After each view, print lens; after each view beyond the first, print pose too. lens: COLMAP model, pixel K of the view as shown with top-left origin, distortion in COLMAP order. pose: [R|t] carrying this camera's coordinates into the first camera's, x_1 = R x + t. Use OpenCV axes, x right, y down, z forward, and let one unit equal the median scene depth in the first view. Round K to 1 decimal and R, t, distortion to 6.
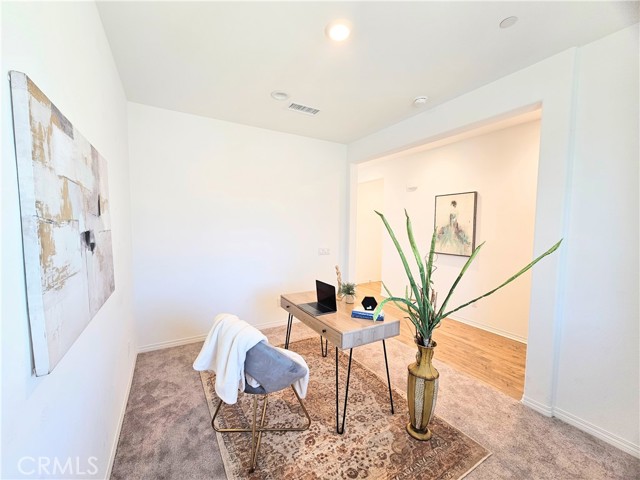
lens RADIAL K [[260.8, 0, 320.1], [0, 260.8, 242.8], [0, 0, 1]] dist [-0.002765, 0.001097]
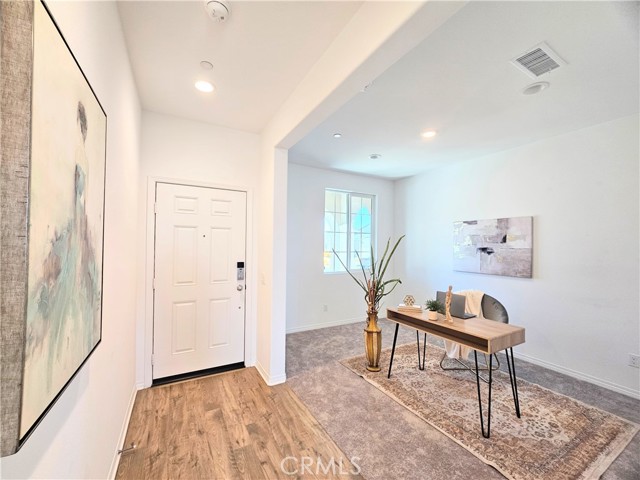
lens RADIAL K [[260.8, 0, 320.6], [0, 260.8, 241.8], [0, 0, 1]] dist [-0.002765, 0.001097]
pose [[-0.999424, -0.025491, 0.022390, 0.471180], [-0.024234, 0.998206, 0.054753, -0.103919], [-0.023745, 0.054178, -0.998249, 1.762333]]
